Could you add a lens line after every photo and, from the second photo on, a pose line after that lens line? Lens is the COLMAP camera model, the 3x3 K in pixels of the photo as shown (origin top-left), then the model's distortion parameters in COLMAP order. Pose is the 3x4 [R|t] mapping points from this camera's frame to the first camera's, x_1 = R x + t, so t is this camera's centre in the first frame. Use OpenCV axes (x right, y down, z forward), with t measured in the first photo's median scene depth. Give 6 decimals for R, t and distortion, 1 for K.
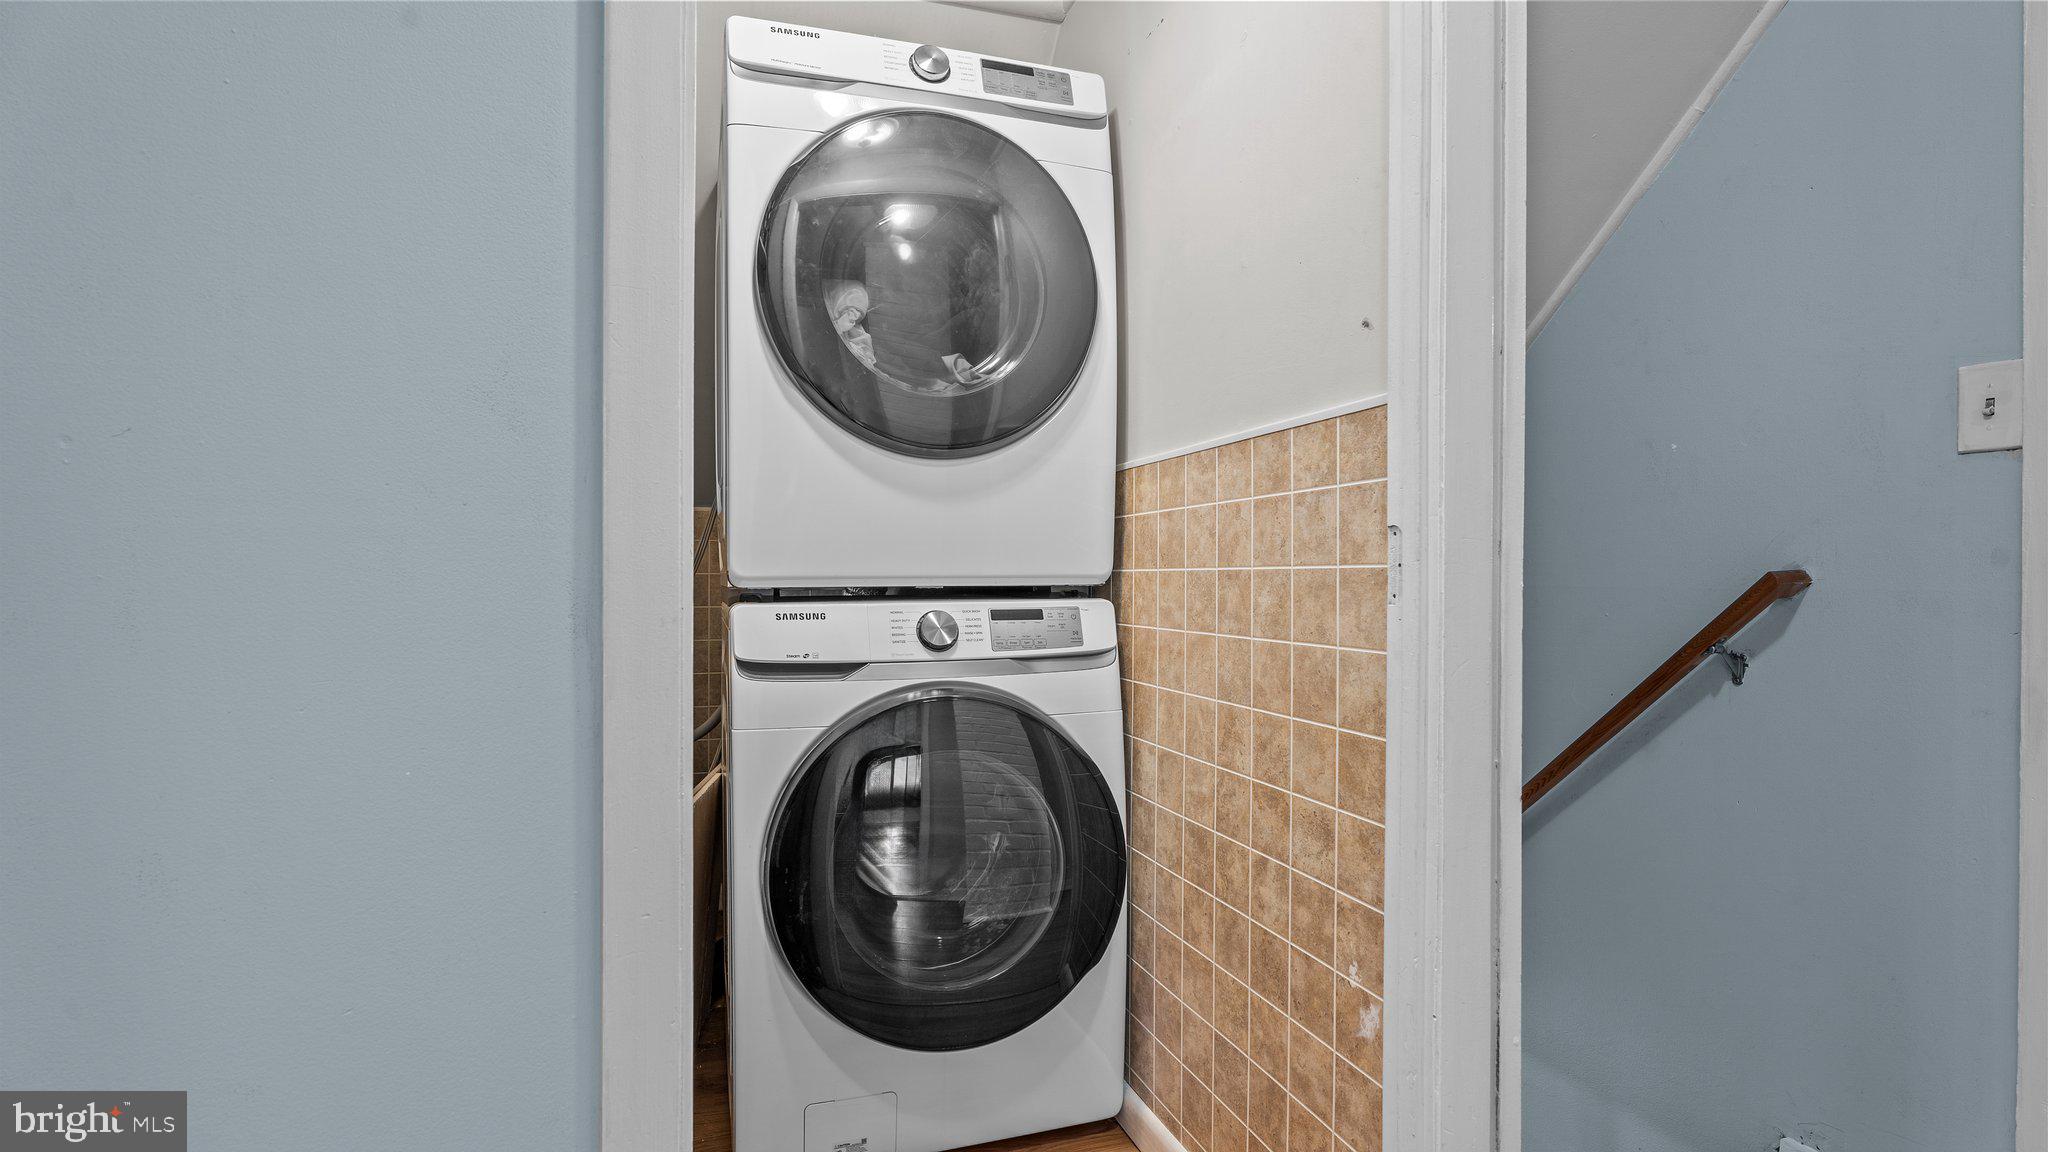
lens RADIAL K [[999.1, 0, 1032.2], [0, 999.1, 579.5], [0, 0, 1]] dist [-0.000894, 0.002953]
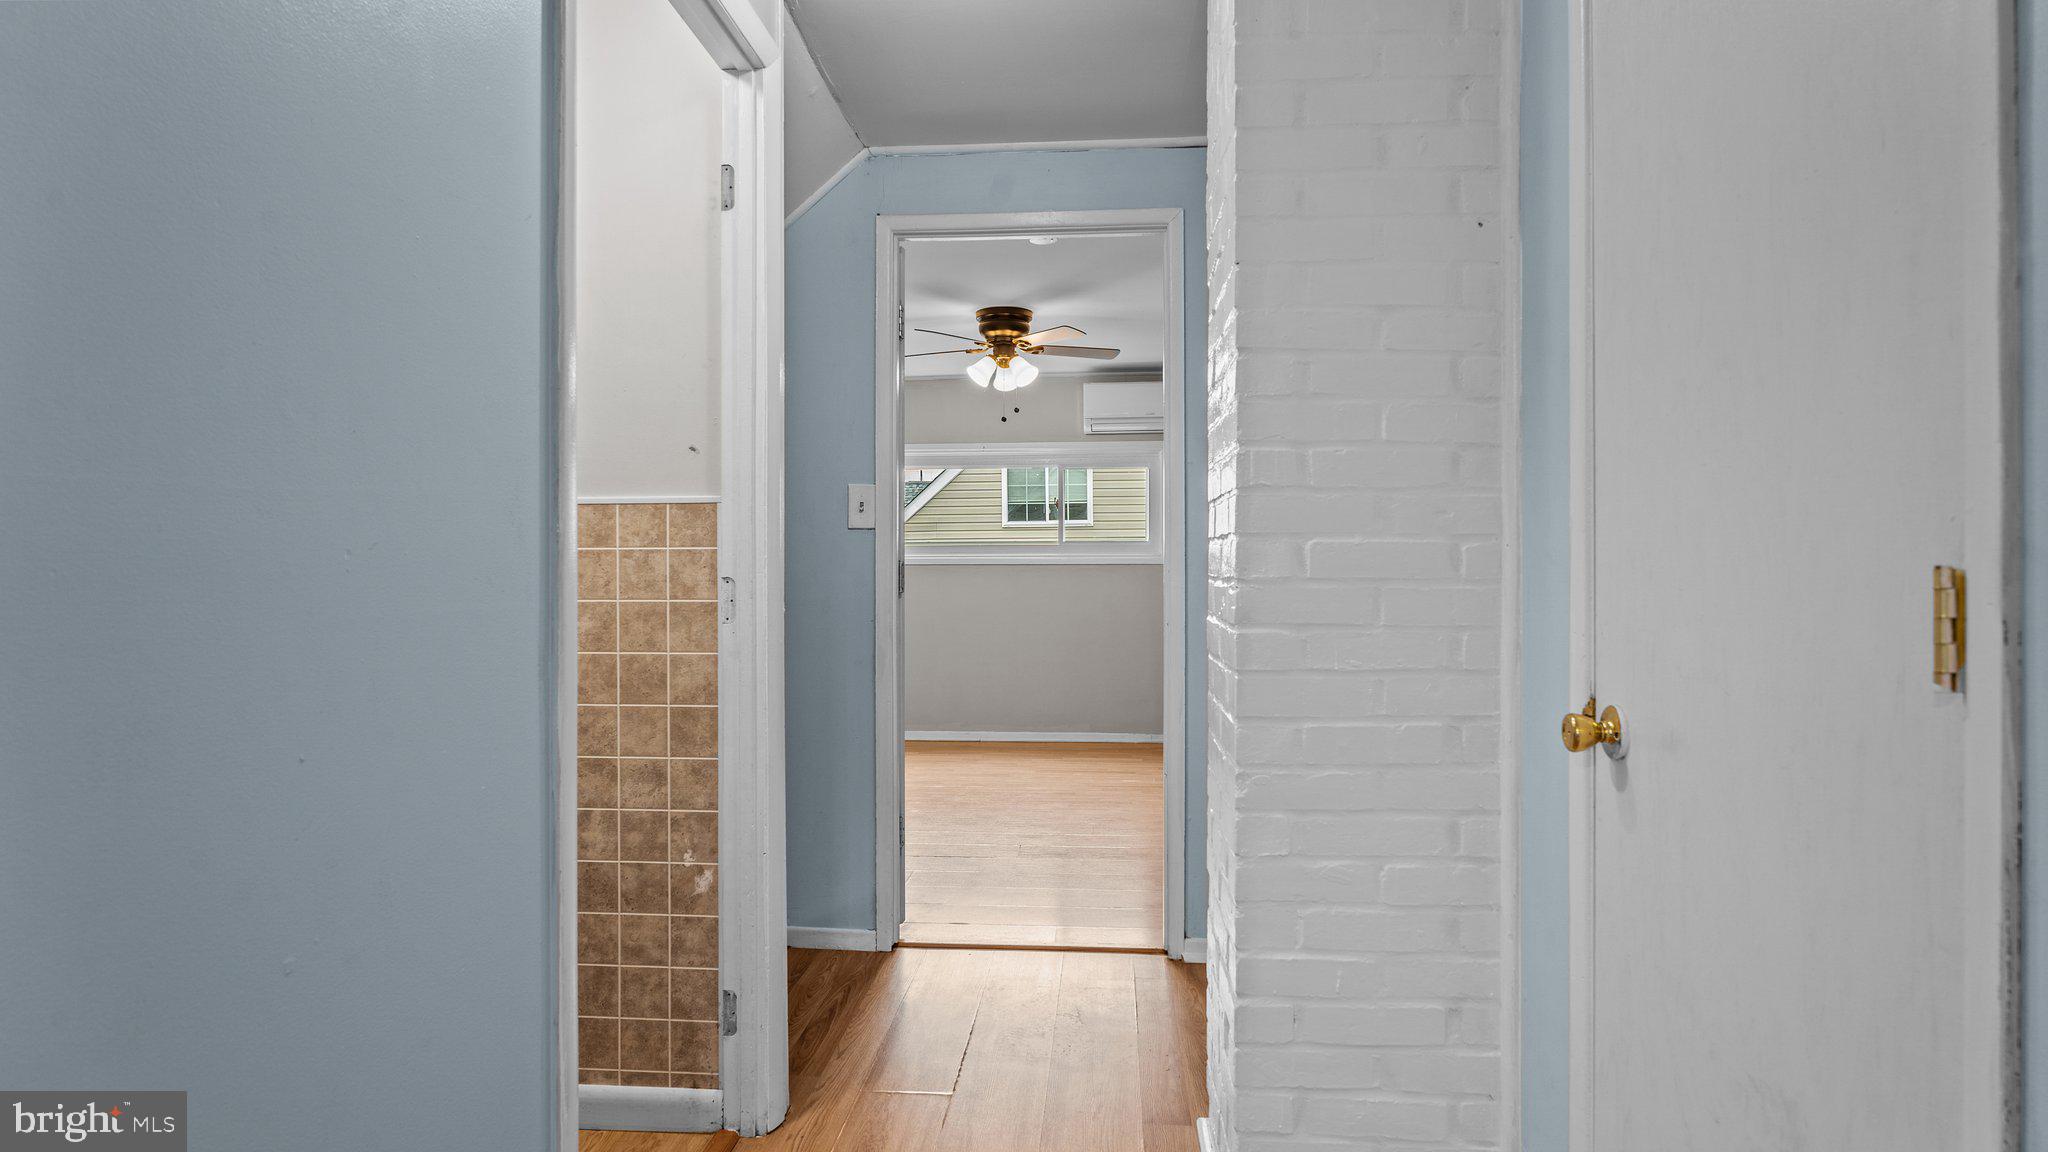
lens RADIAL K [[1028.5, 0, 1021.1], [0, 1028.5, 572.1], [0, 0, 1]] dist [-0.002847, 0.002439]
pose [[0.421083, -0.004698, 0.907010, -0.896090], [0.006248, 0.999978, 0.002280, -0.056536], [-0.907001, 0.004707, 0.421103, -0.160363]]
